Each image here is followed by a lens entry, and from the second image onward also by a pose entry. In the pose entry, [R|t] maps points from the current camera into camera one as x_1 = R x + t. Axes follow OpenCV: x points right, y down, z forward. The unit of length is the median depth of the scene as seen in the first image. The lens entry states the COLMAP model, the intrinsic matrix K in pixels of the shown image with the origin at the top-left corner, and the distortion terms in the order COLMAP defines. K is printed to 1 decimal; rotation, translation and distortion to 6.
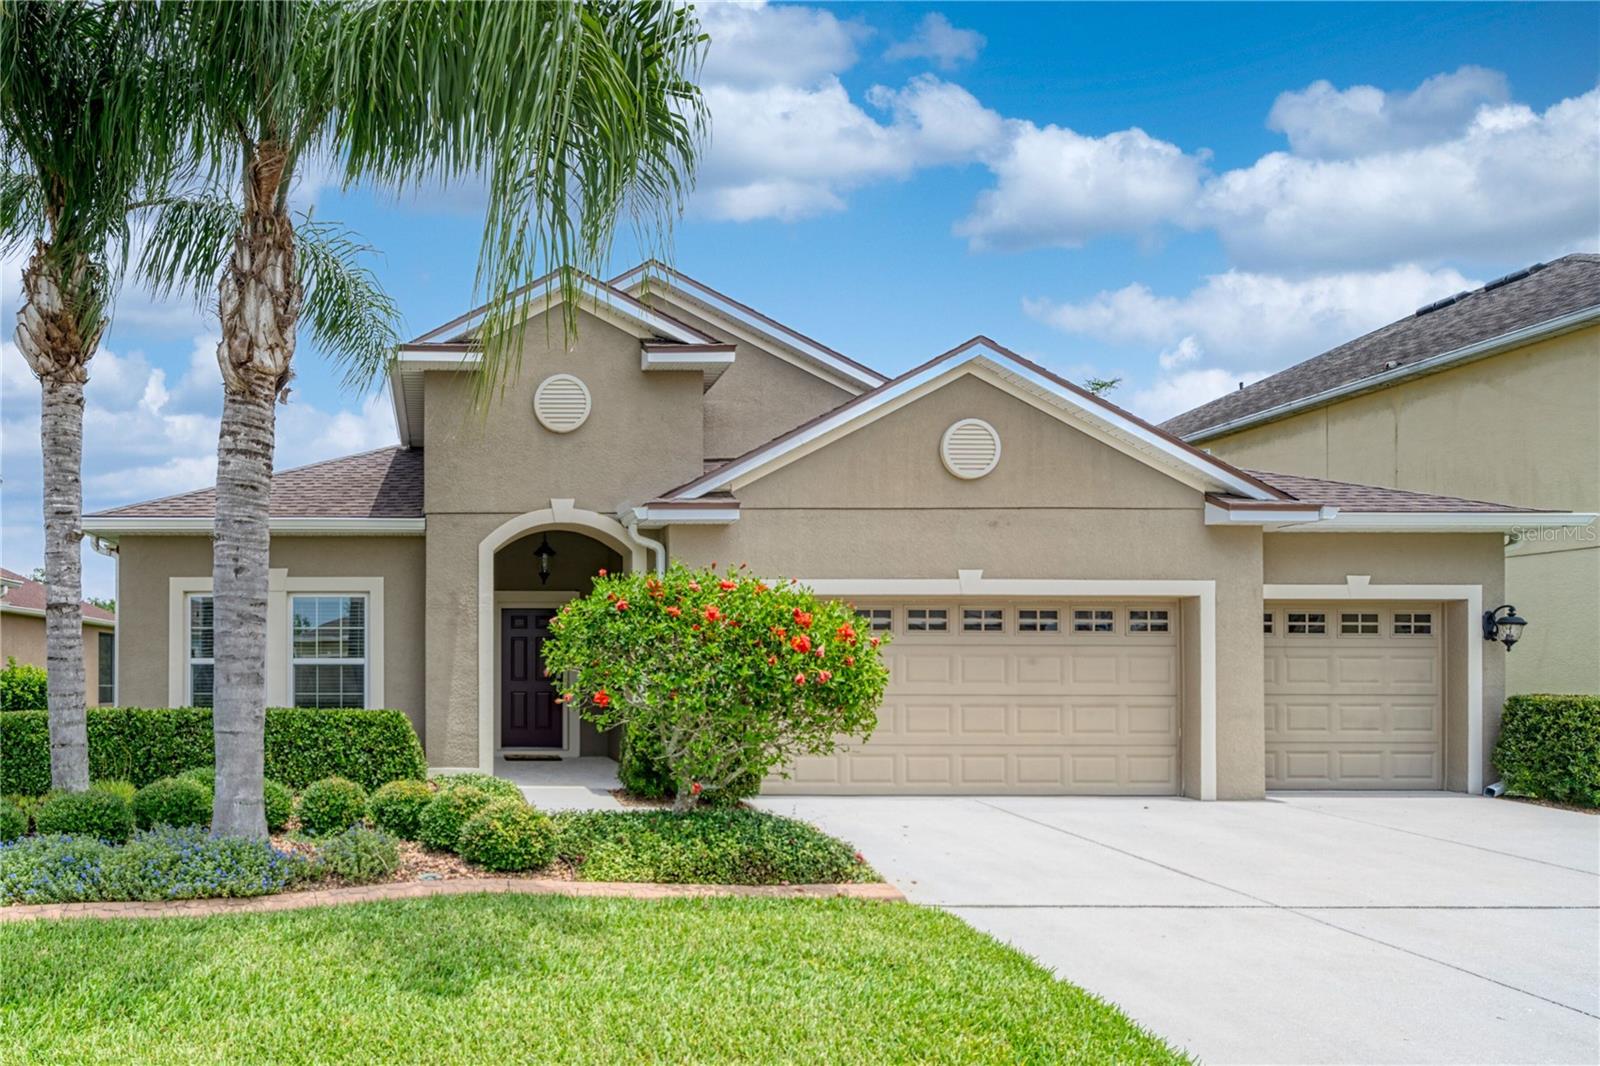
lens RADIAL K [[714.6, 0, 800.0], [0, 714.6, 664.1], [0, 0, 1]] dist [-0.004468, 0.000038]
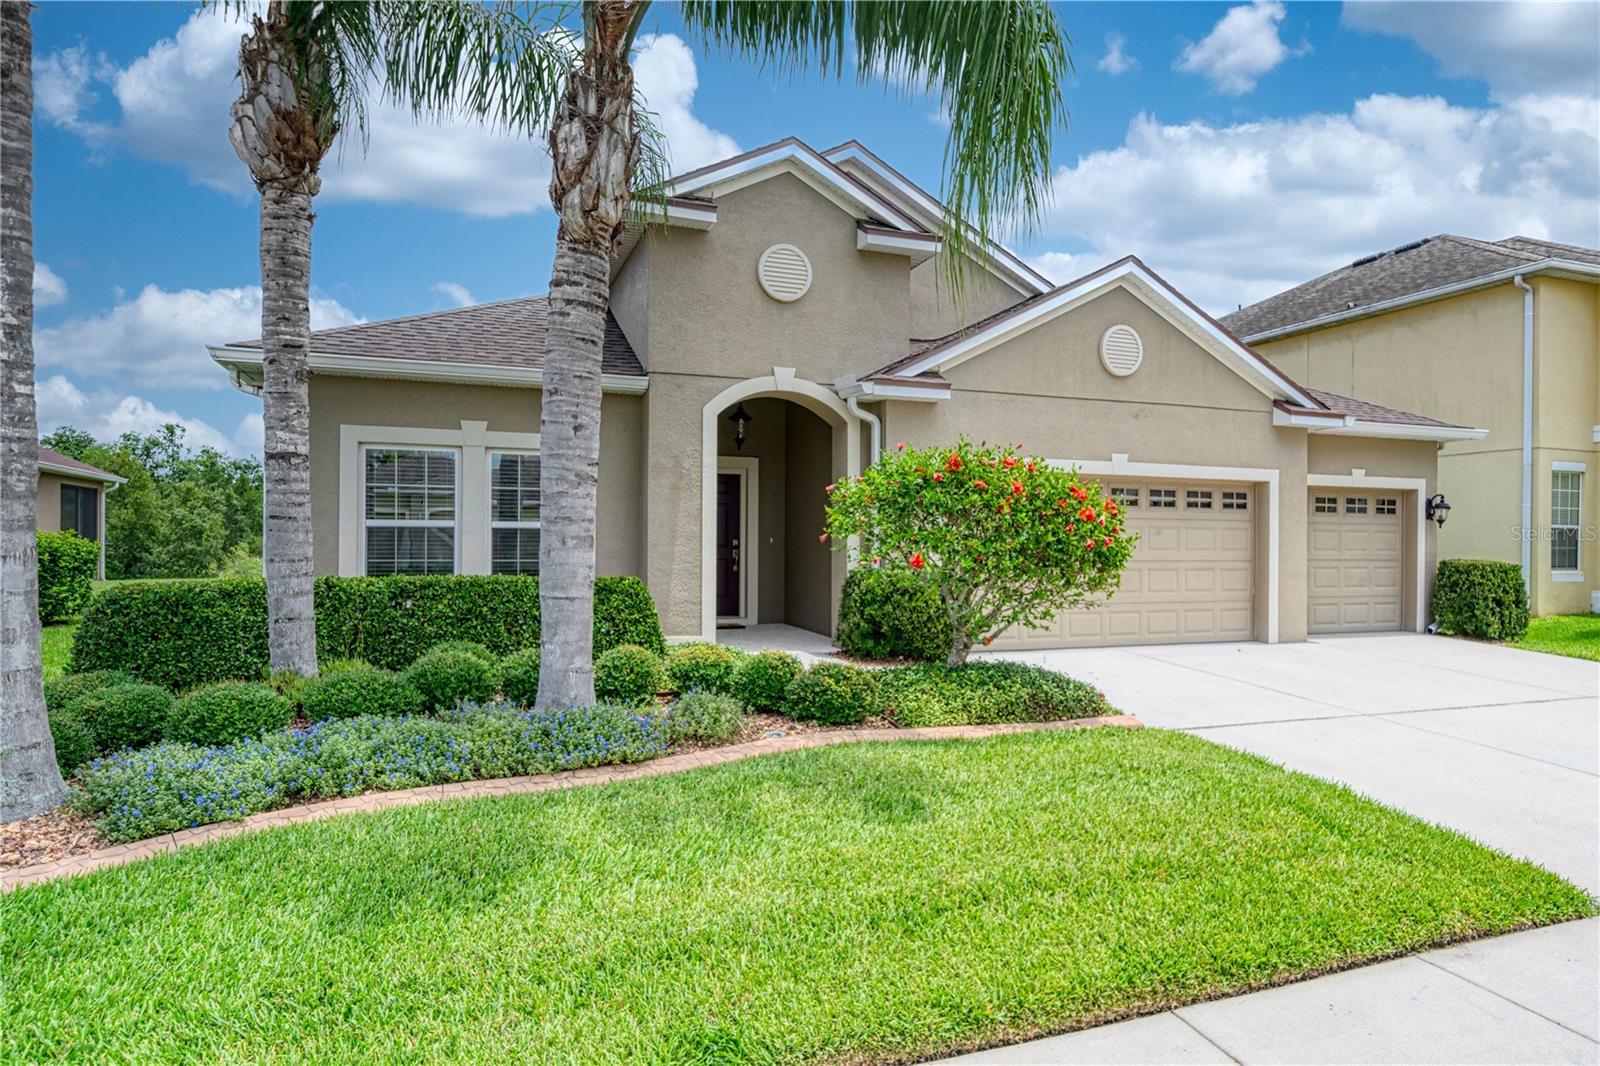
lens RADIAL K [[774.9, 0, 864.0], [0, 774.9, 542.0], [0, 0, 1]] dist [0.001259, 0.000176]
pose [[0.950153, 0.005159, 0.311741, -0.570177], [-0.007104, 0.999962, 0.005101, 0.009876], [-0.311702, -0.007062, 0.950154, -0.081187]]
